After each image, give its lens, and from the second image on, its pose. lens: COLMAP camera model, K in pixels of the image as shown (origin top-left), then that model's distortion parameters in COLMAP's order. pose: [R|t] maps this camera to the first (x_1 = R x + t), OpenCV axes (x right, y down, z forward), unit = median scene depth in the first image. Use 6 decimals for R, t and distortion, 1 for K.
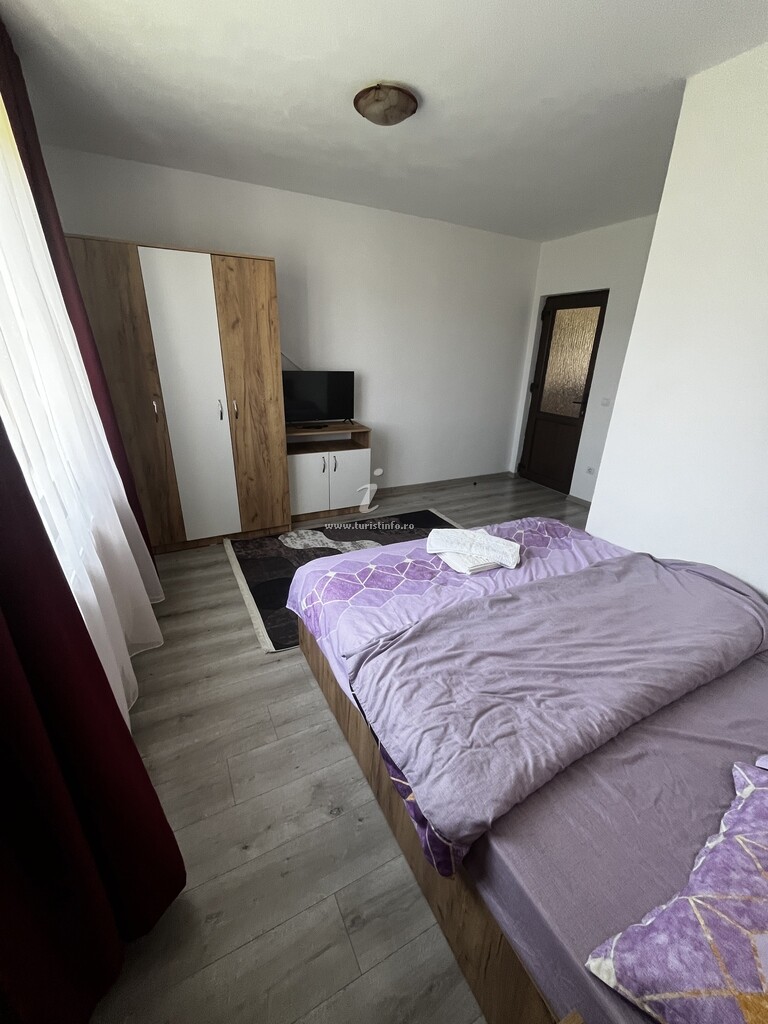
lens RADIAL K [[416.5, 0, 384.0], [0, 416.5, 512.0], [0, 0, 1]] dist [-0.002061, -0.000346]
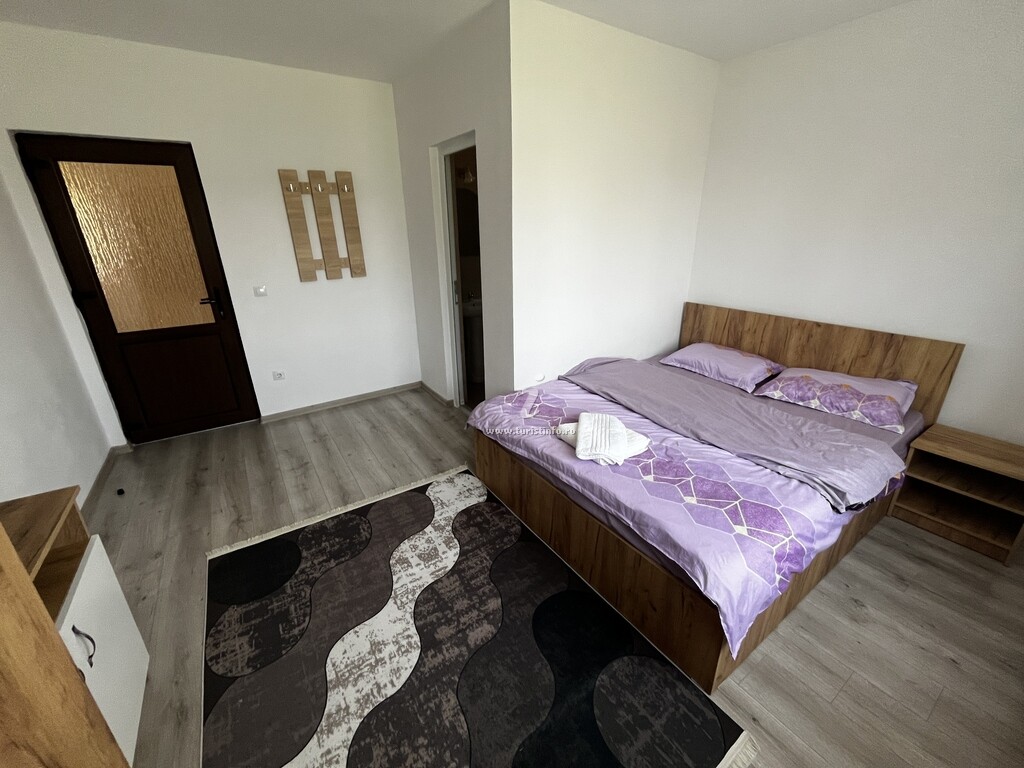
lens RADIAL K [[416.5, 0, 512.0], [0, 416.5, 384.0], [0, 0, 1]] dist [-0.002061, -0.000346]
pose [[-0.110576, -0.377812, 0.919256, -0.368785], [0.373045, 0.841523, 0.390737, -0.286828], [-0.921200, 0.386130, 0.047889, 0.678018]]
